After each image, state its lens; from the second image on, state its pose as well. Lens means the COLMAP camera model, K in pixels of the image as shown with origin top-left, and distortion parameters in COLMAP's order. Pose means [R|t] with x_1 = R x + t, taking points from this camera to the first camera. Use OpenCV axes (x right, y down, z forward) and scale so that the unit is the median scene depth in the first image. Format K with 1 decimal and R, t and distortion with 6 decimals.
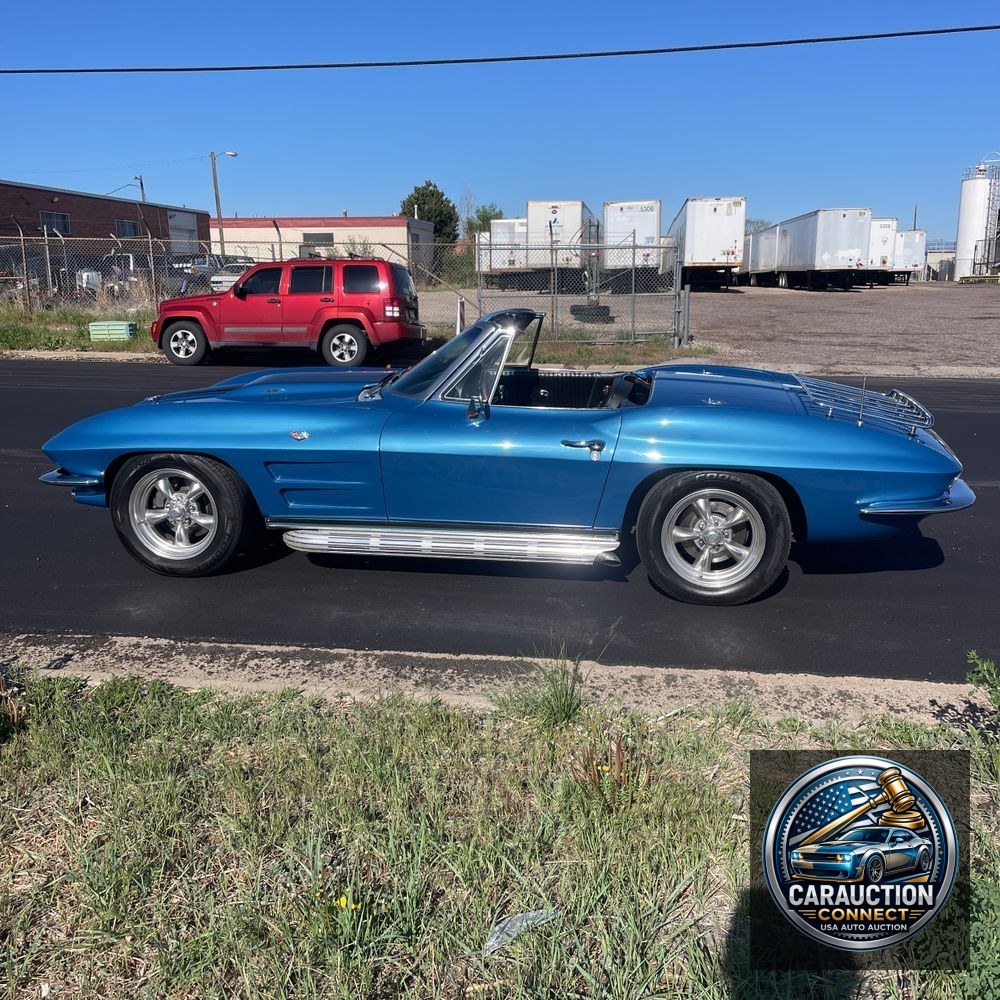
lens RADIAL K [[983.5, 0, 484.3], [0, 983.5, 496.0], [0, 0, 1]] dist [0.109864, -0.177288]
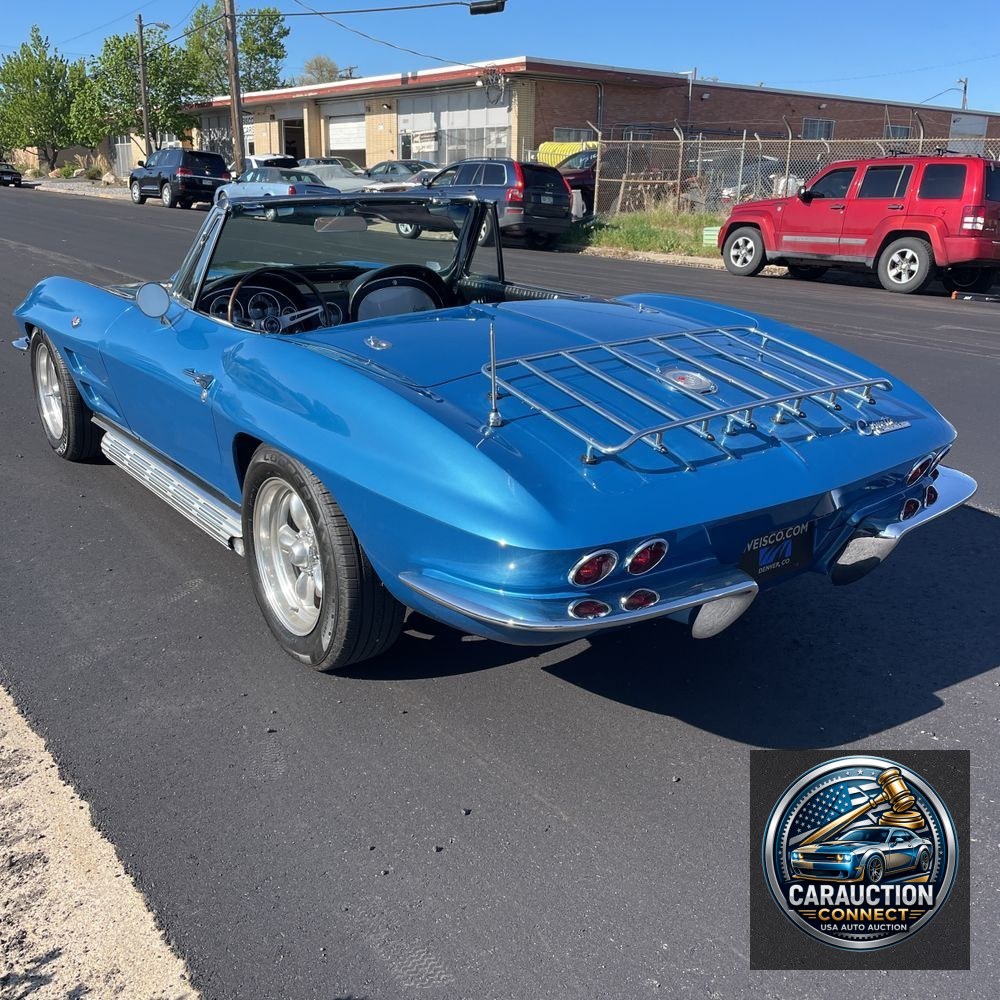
lens RADIAL K [[983.2, 0, 485.0], [0, 983.2, 486.1], [0, 0, 1]] dist [0.069824, -0.104514]
pose [[0.725950, 0.216510, -0.652779, 0.176275], [-0.167472, 0.976234, 0.137547, -0.026390], [0.667046, 0.009470, 0.744957, 0.152240]]
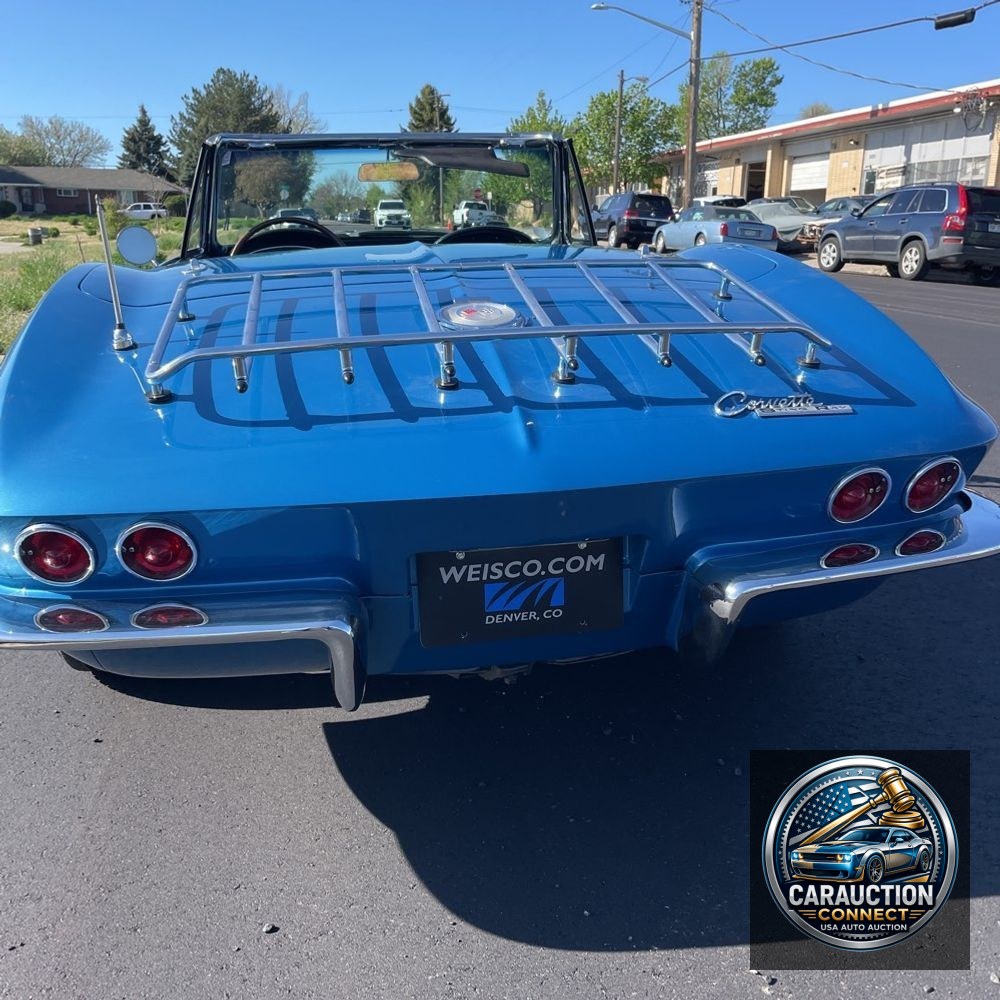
lens RADIAL K [[983.5, 0, 487.5], [0, 983.5, 496.4], [0, 0, 1]] dist [0.062734, -0.096463]
pose [[0.355646, 0.252881, -0.899759, 0.185998], [-0.209158, 0.959818, 0.187087, -0.027868], [0.910917, 0.121655, 0.394248, 0.244771]]
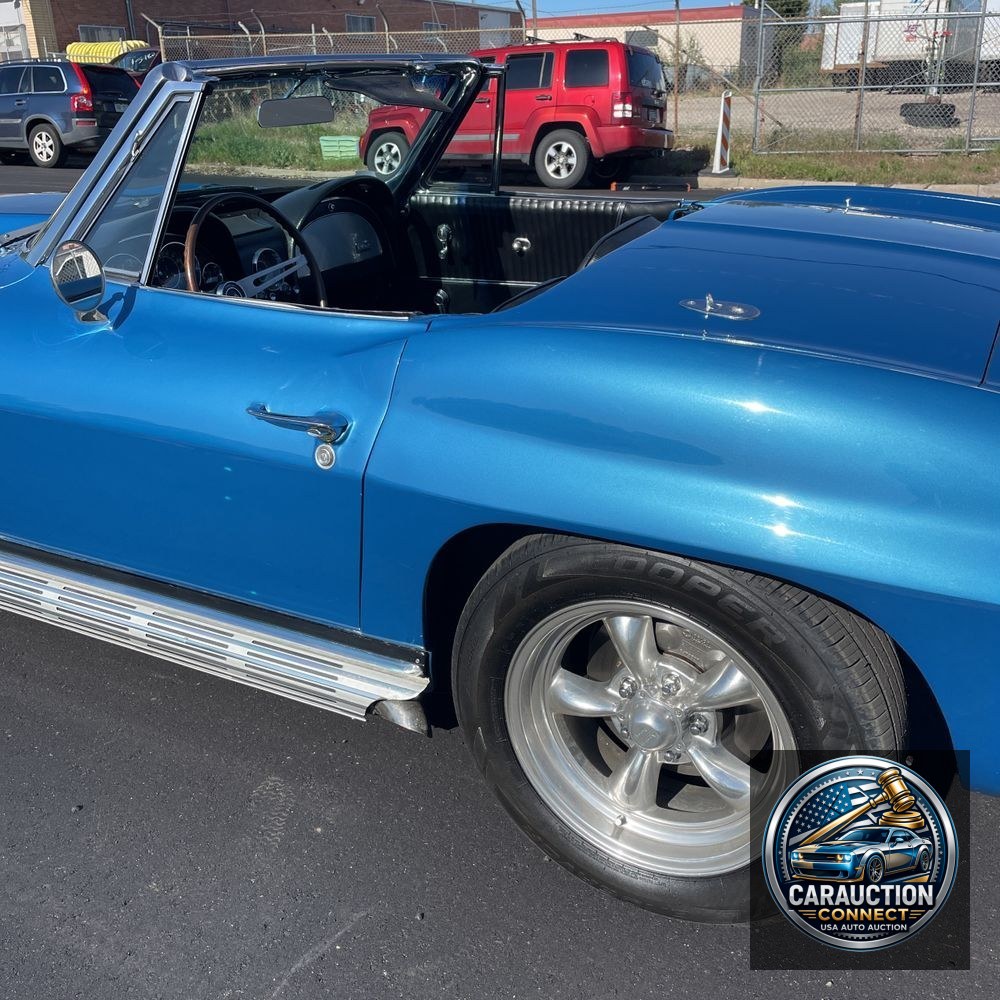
lens RADIAL K [[999.4, 0, 497.4], [0, 999.4, 497.5], [0, 0, 1]] dist [0.079038, -0.107326]
pose [[0.952916, 0.098993, -0.286622, 0.067164], [-0.048915, 0.983015, 0.176885, -0.022639], [0.299265, -0.154536, 0.941573, 0.169086]]
